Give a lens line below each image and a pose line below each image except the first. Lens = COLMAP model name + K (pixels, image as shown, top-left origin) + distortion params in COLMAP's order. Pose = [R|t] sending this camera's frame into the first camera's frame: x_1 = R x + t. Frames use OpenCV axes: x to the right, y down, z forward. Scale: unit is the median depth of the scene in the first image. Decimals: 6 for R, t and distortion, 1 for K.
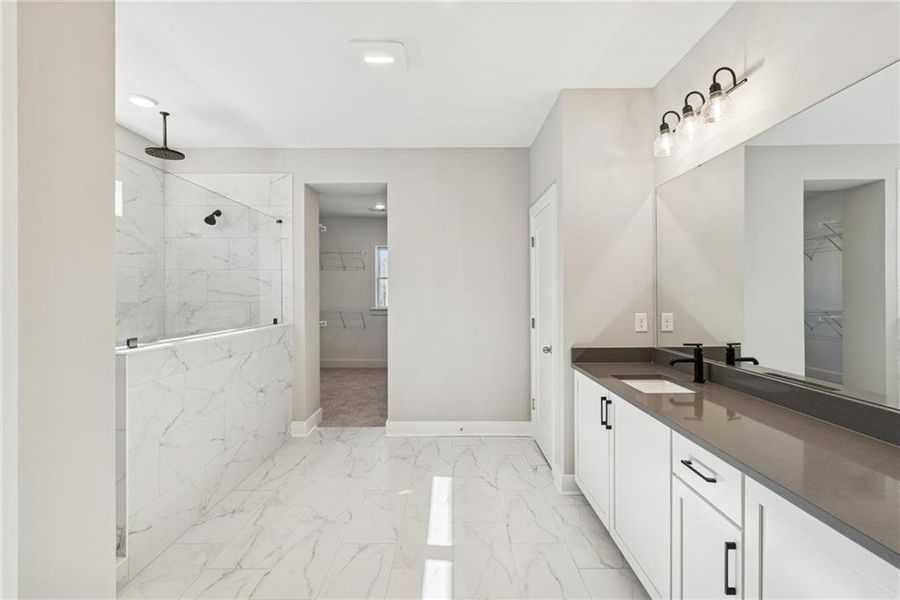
lens RADIAL K [[409.9, 0, 450.5], [0, 409.9, 298.0], [0, 0, 1]] dist [0.000193, 0.000473]
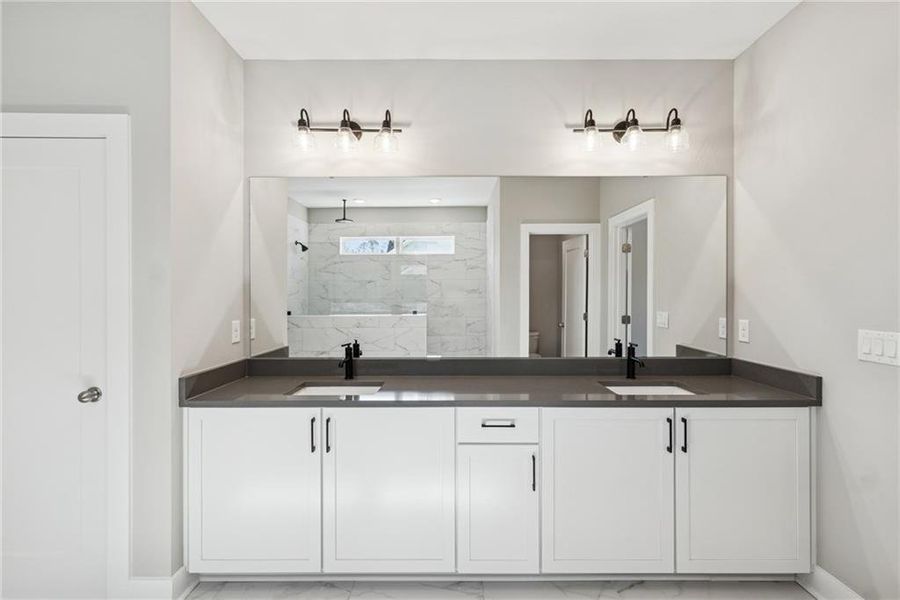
lens RADIAL K [[409.9, 0, 450.5], [0, 409.9, 298.0], [0, 0, 1]] dist [0.000193, 0.000473]
pose [[-0.003967, 0.010766, 0.999934, -0.402635], [0.010893, 0.999883, -0.010723, 0.005459], [-0.999933, 0.010849, -0.004084, 0.610442]]
